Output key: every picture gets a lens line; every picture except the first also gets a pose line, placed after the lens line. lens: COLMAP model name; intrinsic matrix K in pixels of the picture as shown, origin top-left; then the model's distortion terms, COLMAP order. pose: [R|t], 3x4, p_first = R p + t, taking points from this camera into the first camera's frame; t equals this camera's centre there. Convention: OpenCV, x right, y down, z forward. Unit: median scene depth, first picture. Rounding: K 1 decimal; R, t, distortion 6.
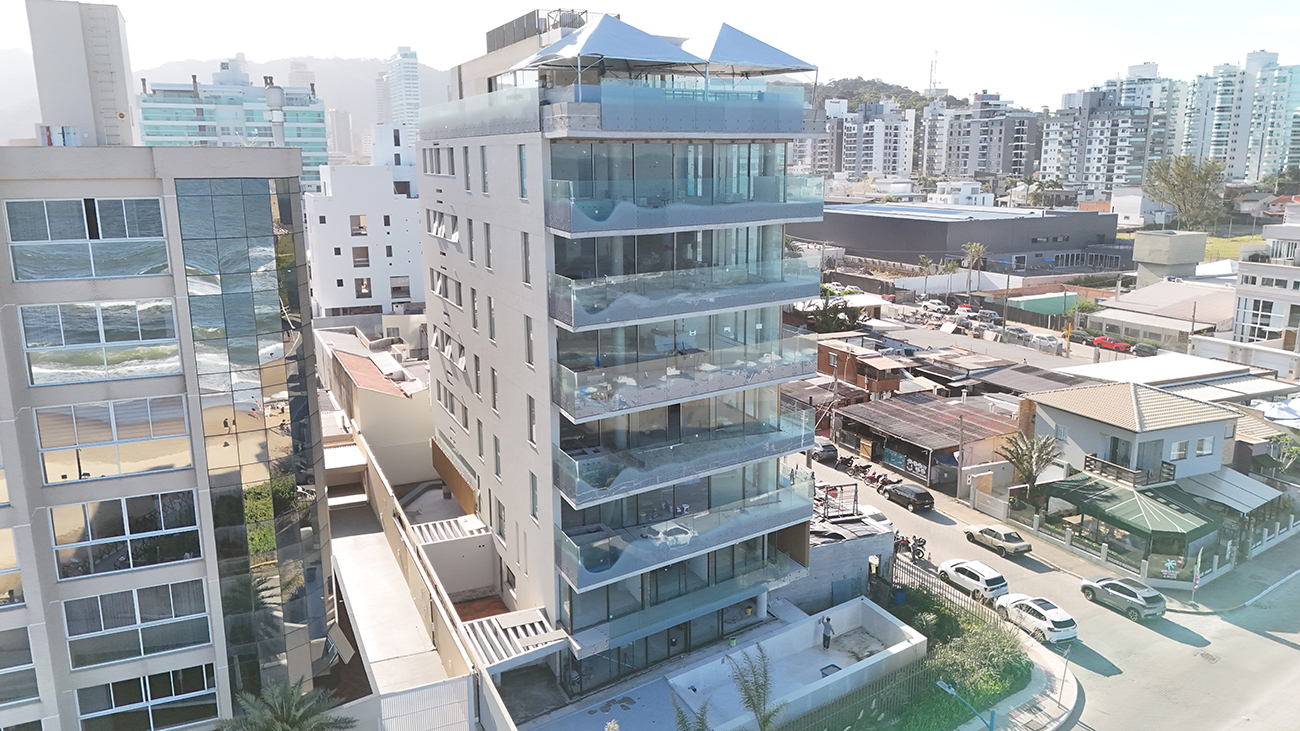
lens RADIAL K [[958.4, 0, 651.0], [0, 958.4, 368.1], [0, 0, 1]] dist [0.063870, -0.057187]
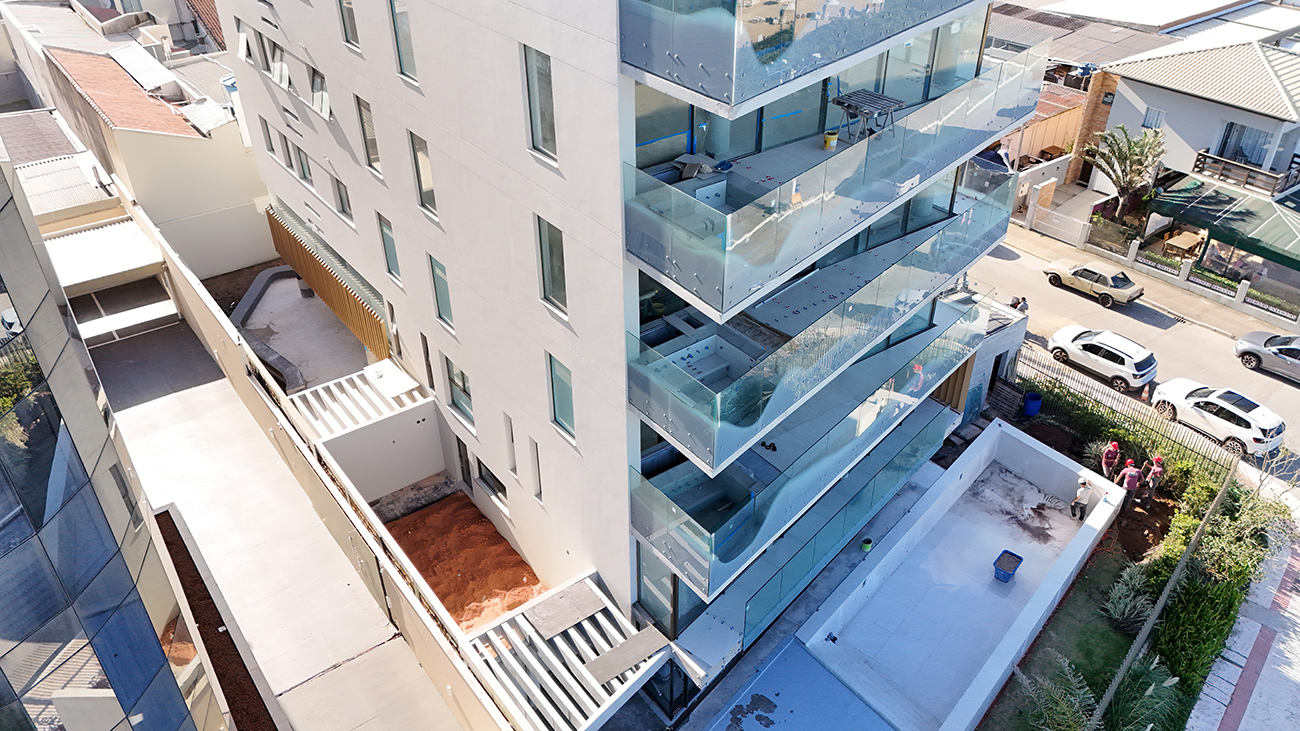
lens RADIAL K [[958.4, 0, 651.0], [0, 958.4, 368.1], [0, 0, 1]] dist [0.063870, -0.057187]
pose [[0.974813, -0.124498, 0.185039, -0.129499], [0.047846, 0.927111, 0.371719, -0.059012], [-0.217830, -0.353504, 0.909717, 0.388105]]
